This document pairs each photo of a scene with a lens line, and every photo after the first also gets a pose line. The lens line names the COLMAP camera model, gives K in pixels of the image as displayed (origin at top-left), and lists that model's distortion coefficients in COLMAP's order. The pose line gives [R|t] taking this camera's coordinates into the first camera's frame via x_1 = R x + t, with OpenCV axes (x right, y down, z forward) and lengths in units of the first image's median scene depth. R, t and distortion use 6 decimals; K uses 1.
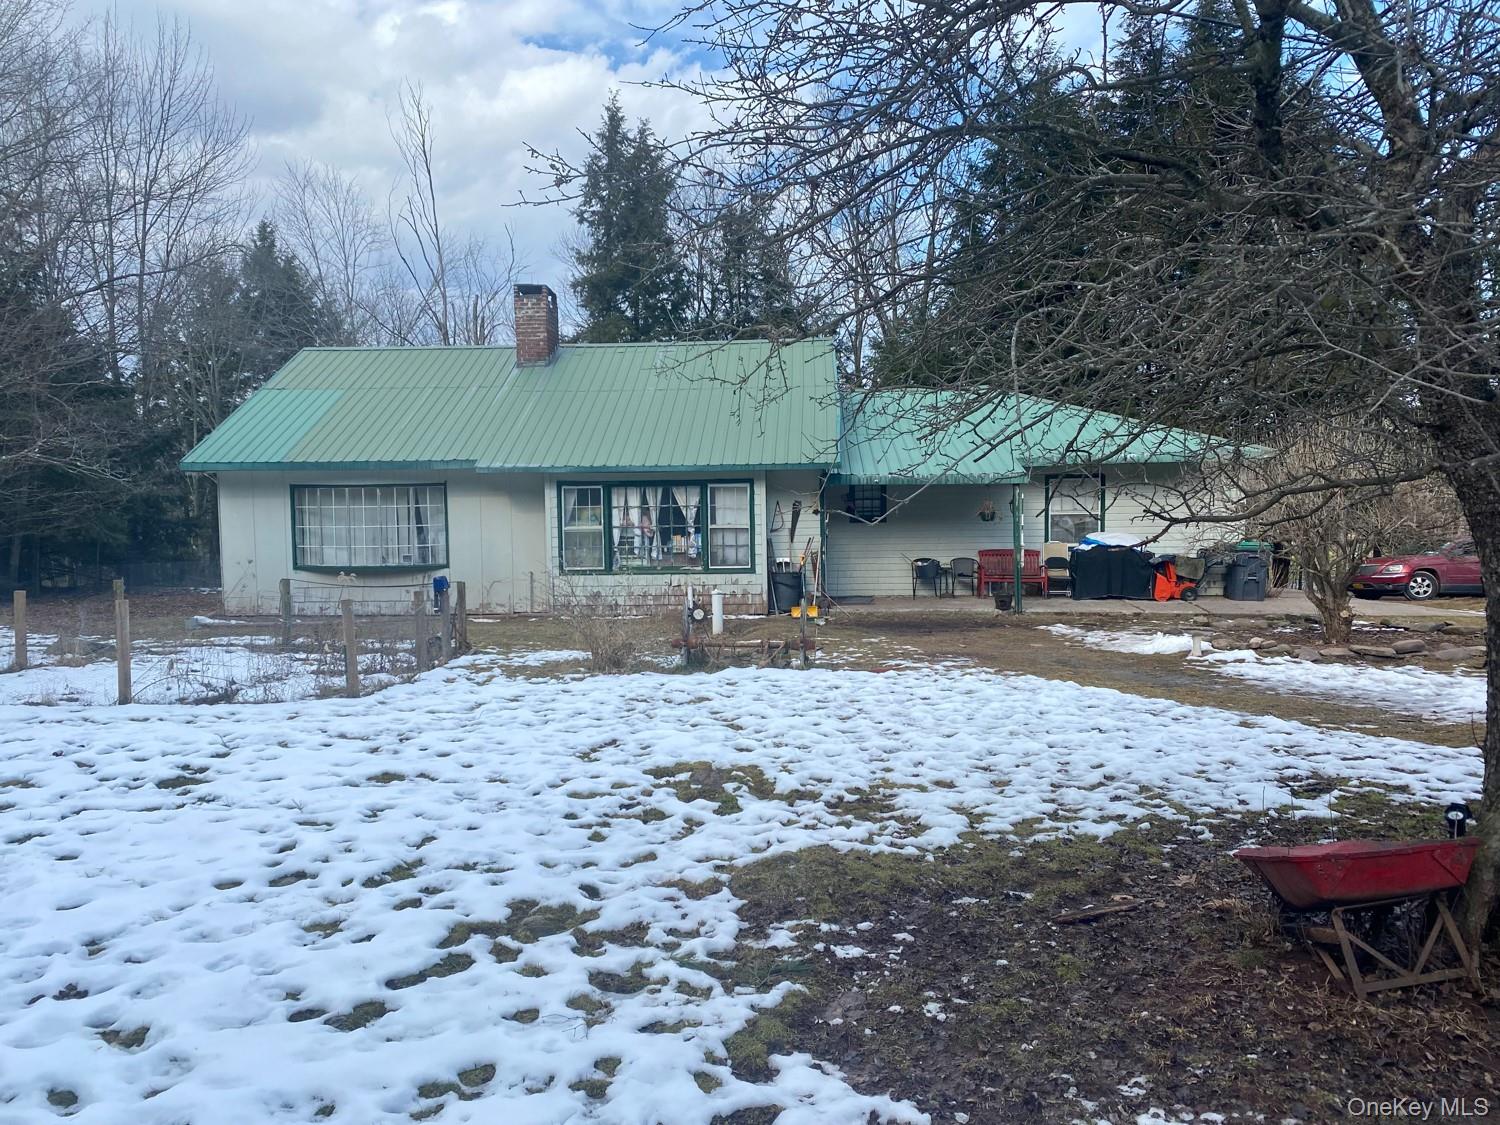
lens RADIAL K [[1180.9, 0, 750.1], [0, 1180.9, 573.1], [0, 0, 1]] dist [0.094658, -0.237593]
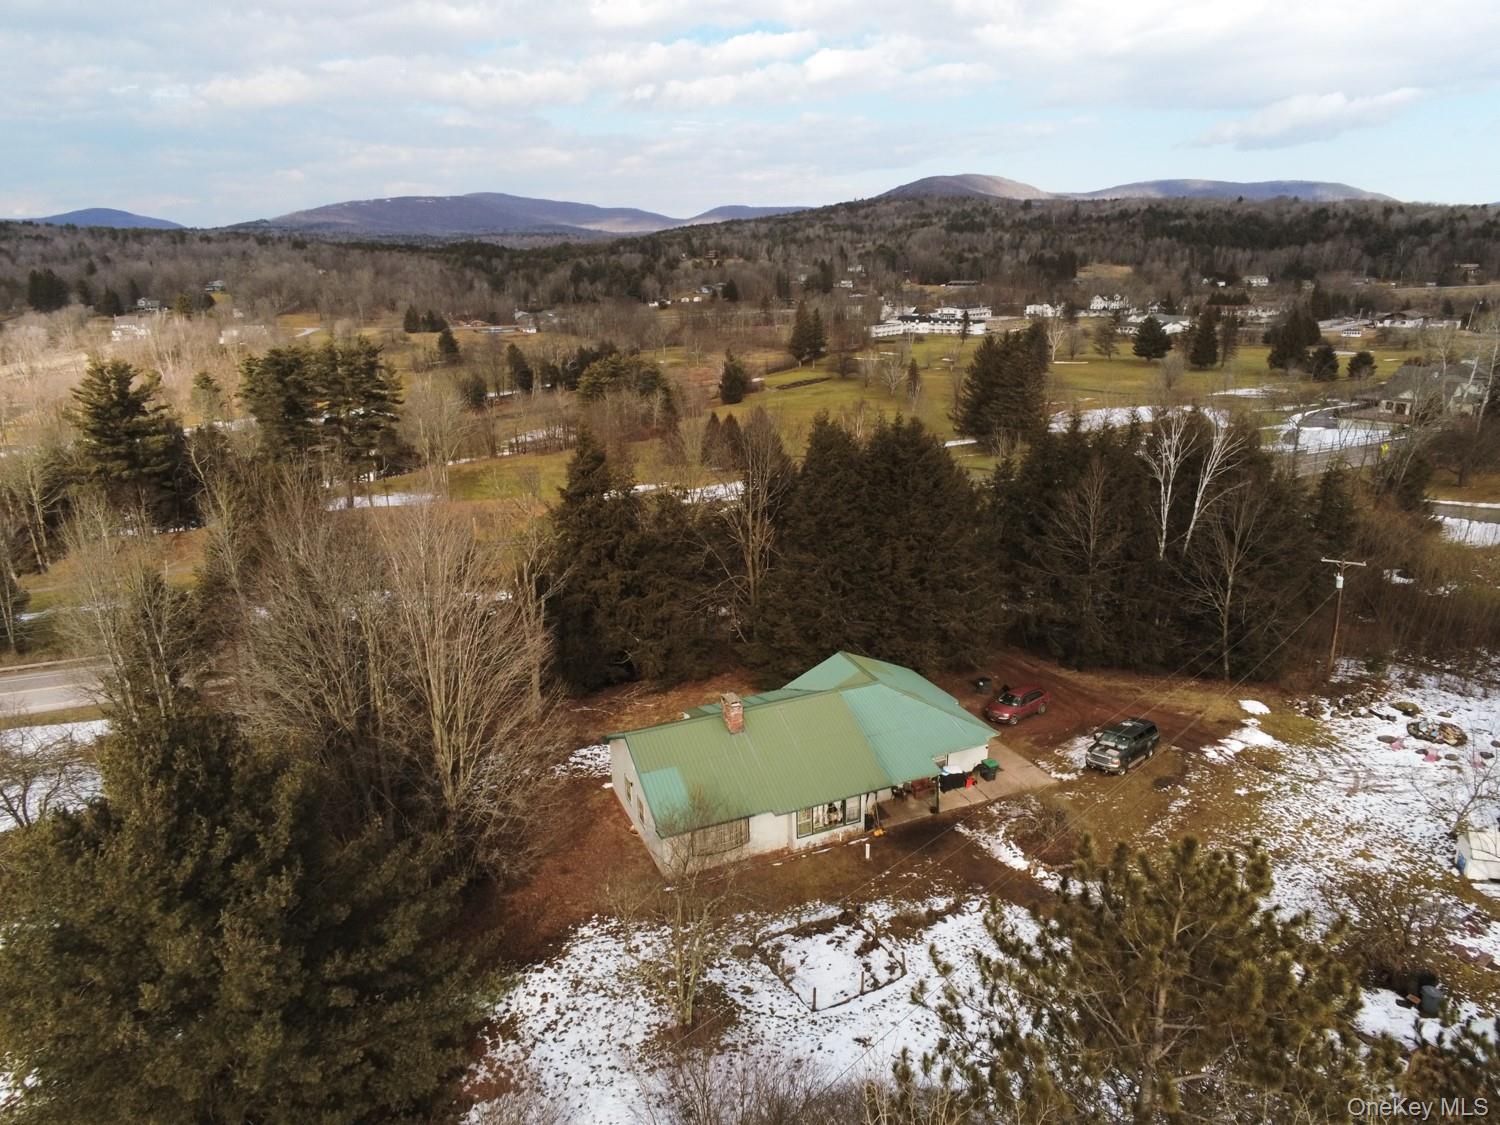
lens RADIAL K [[974.5, 0, 753.5], [0, 974.5, 556.6], [0, 0, 1]] dist [-0.000549, 0.004939]
pose [[0.890298, -0.137743, 0.434047, -1.114758], [0.034983, 0.971027, 0.236396, -1.142395], [-0.454033, -0.195278, 0.869322, -0.752609]]
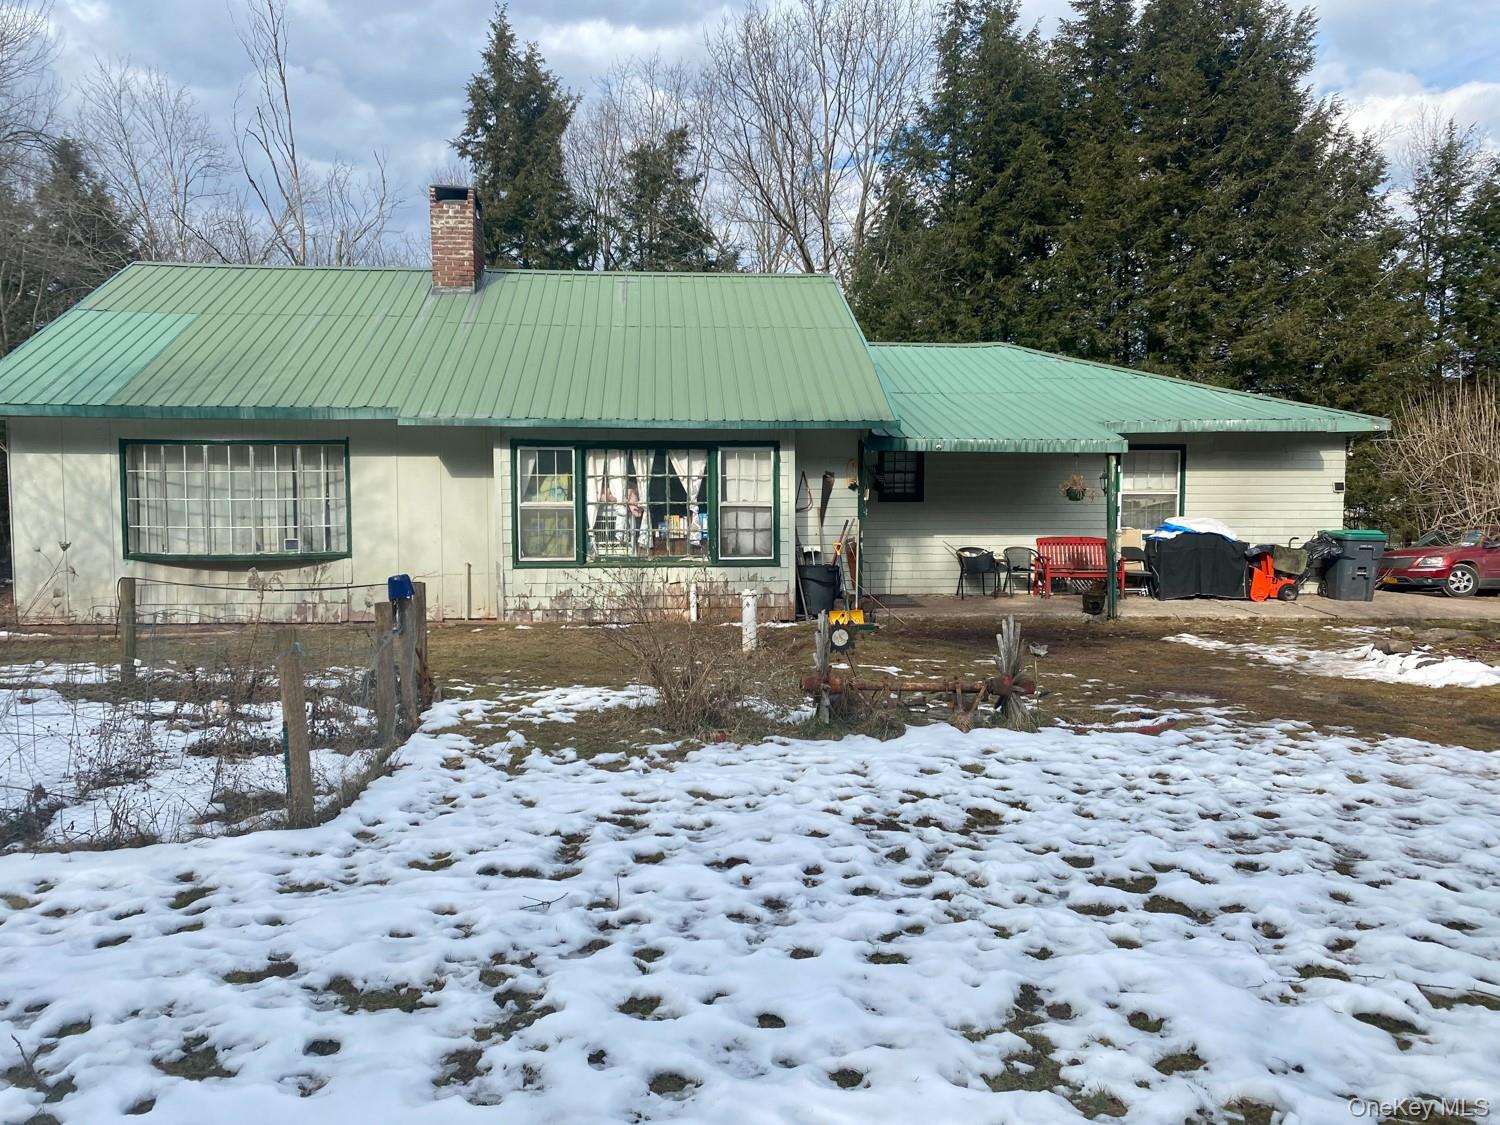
lens RADIAL K [[1154.1, 0, 750.0], [0, 1154.1, 562.5], [0, 0, 1]] dist [0.049876, -0.066527]
pose [[0.988841, 0.002879, 0.148947, -0.122140], [-0.003266, 0.999992, 0.002356, -0.003984], [-0.148939, -0.002817, 0.988842, 0.269099]]
